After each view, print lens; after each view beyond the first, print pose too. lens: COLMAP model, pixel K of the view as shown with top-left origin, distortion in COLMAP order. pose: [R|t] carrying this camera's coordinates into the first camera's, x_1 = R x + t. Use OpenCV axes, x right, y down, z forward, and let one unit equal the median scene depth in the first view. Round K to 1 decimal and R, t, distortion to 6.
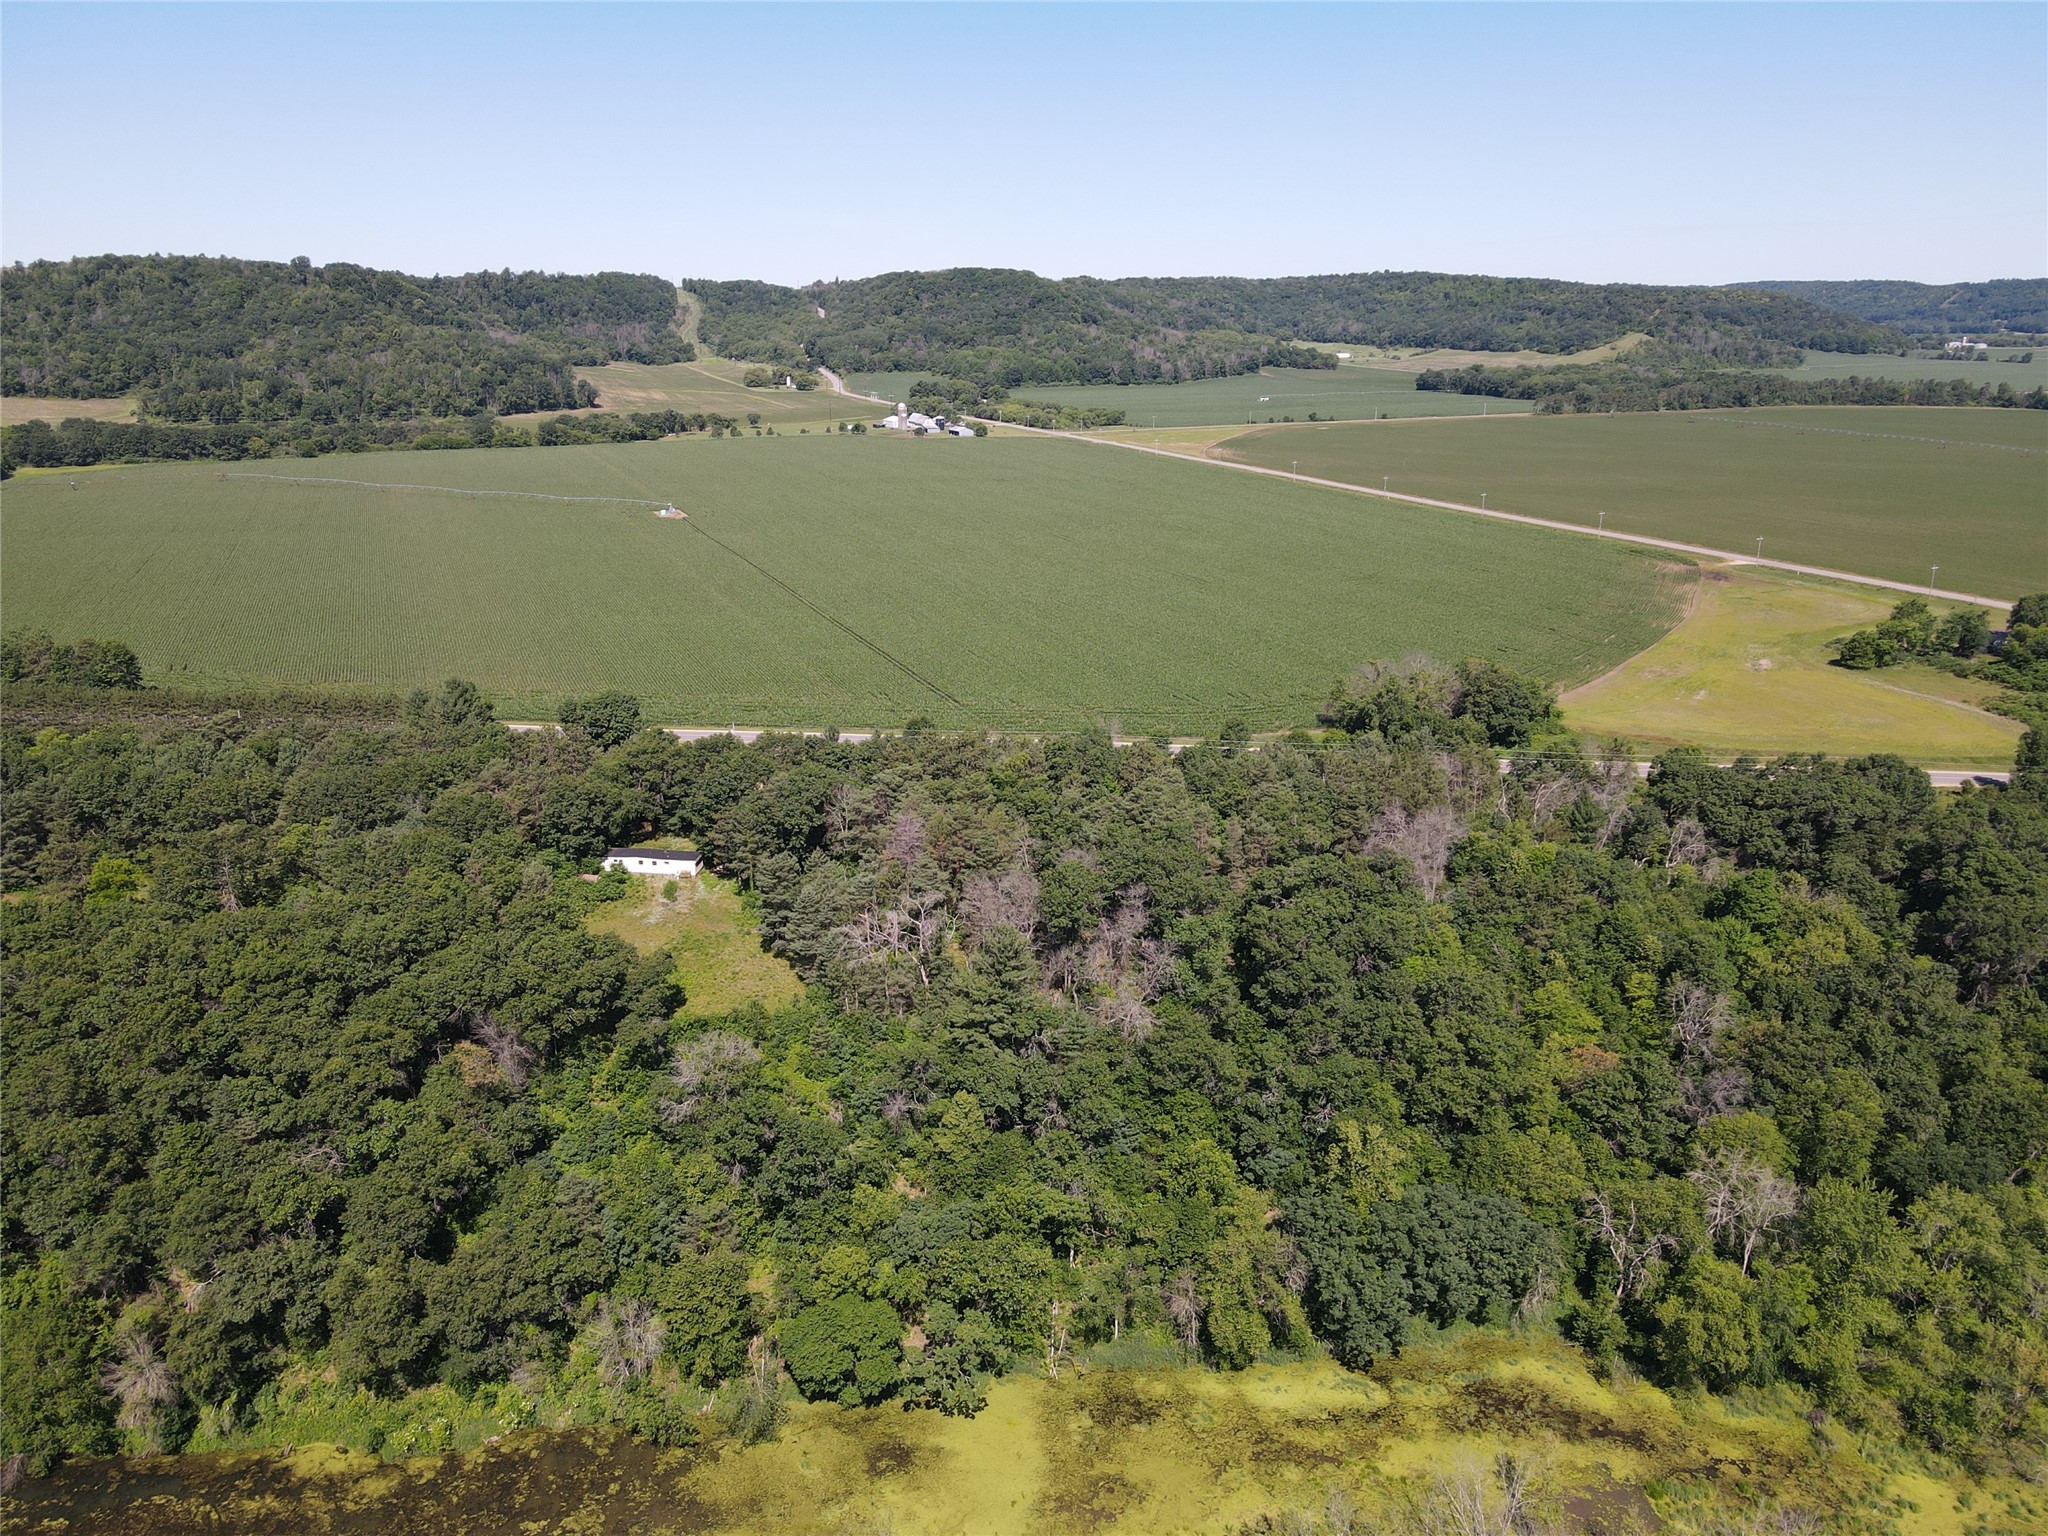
lens RADIAL K [[1506.3, 0, 1011.3], [0, 1506.3, 783.0], [0, 0, 1]] dist [0.014607, 0.014997]
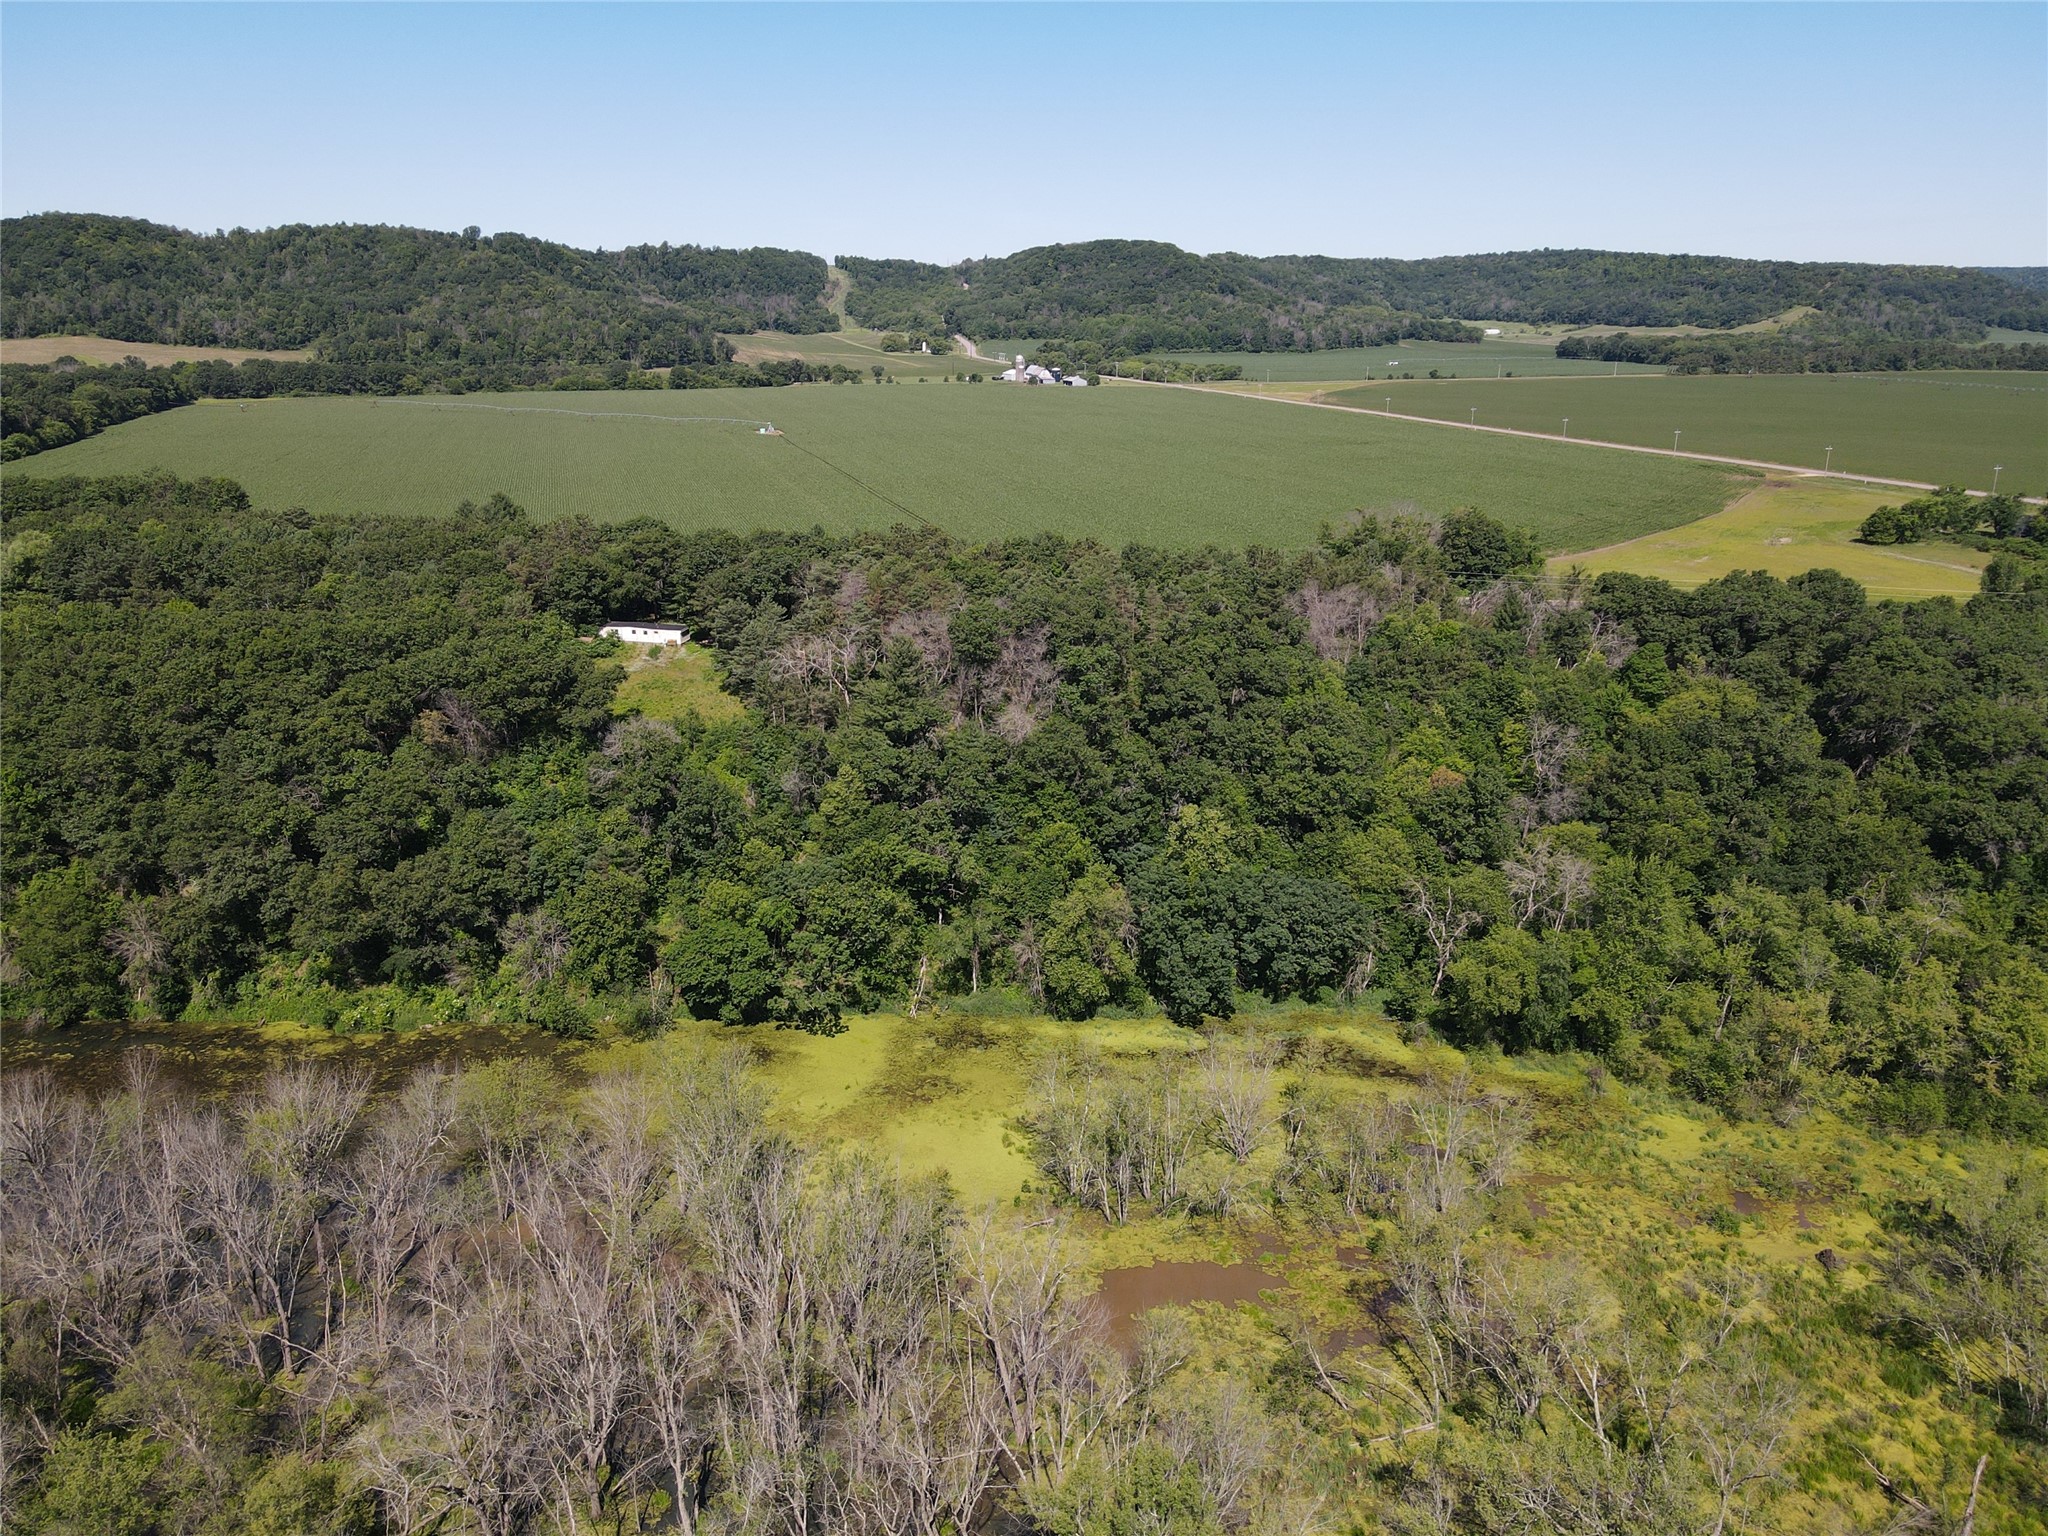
lens RADIAL K [[1506.3, 0, 1005.6], [0, 1506.3, 774.7], [0, 0, 1]] dist [0.014607, 0.014997]
pose [[0.994365, 0.035731, -0.099803, 0.139861], [-0.035777, 0.999359, 0.001333, 0.144940], [0.099787, 0.002245, 0.995006, -0.078050]]
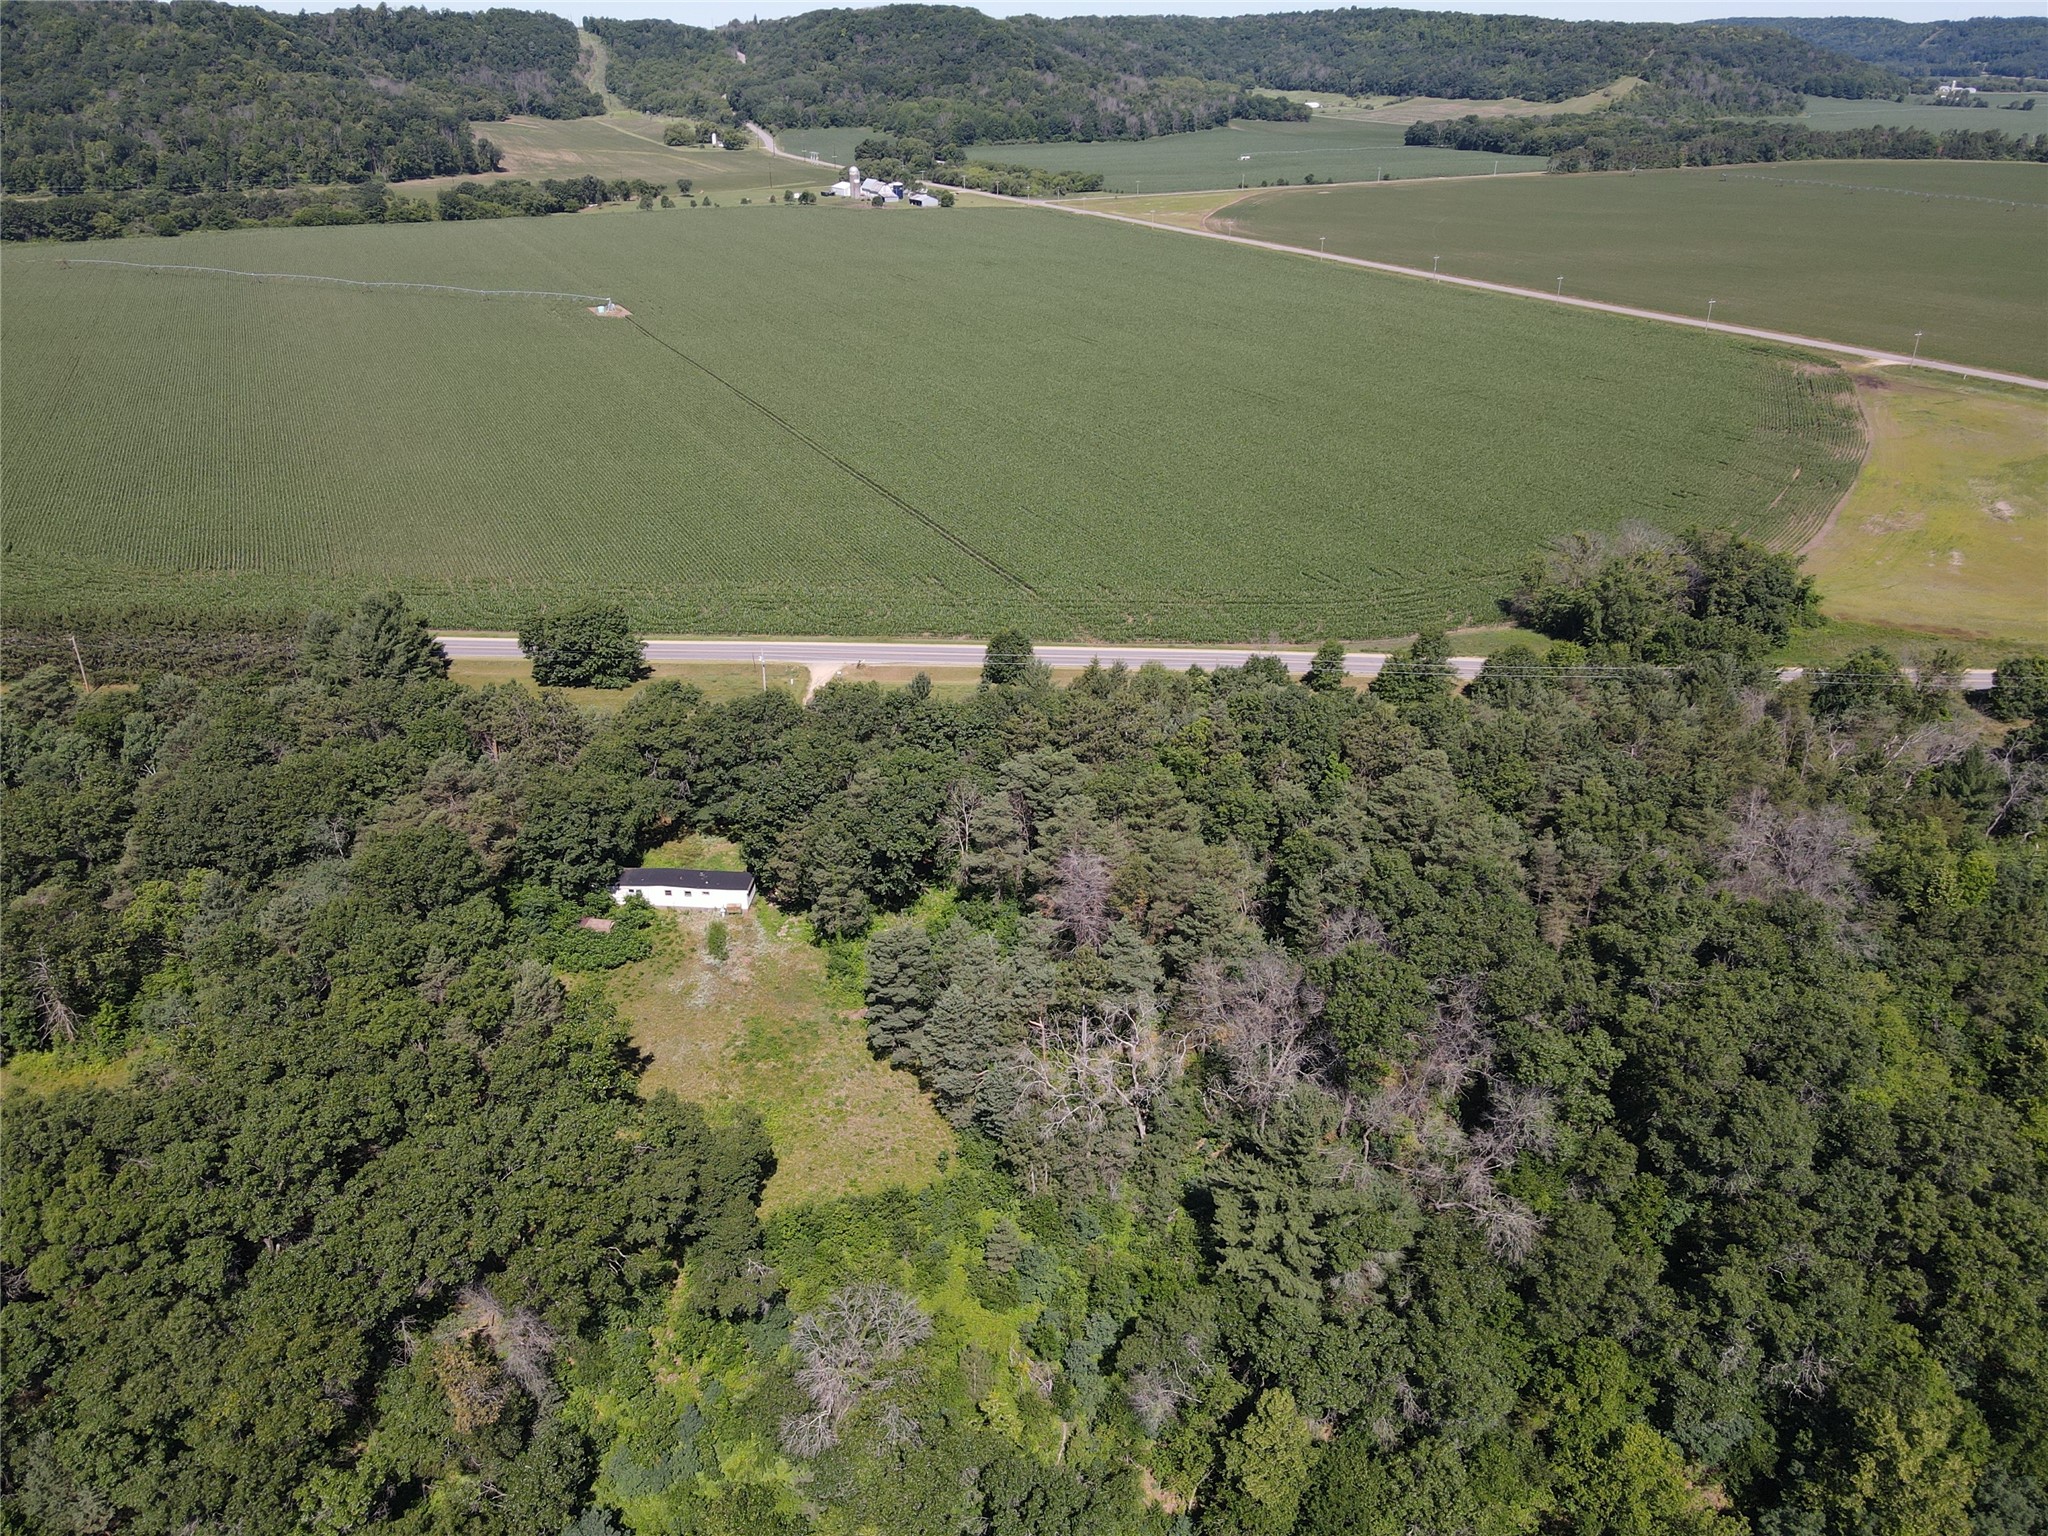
lens RADIAL K [[1506.3, 0, 1021.6], [0, 1506.3, 790.0], [0, 0, 1]] dist [0.014607, 0.014997]
pose [[0.998634, -0.025564, 0.045565, -0.111257], [0.018516, 0.988683, 0.148876, -0.094368], [-0.048855, -0.147829, 0.987806, 0.303629]]
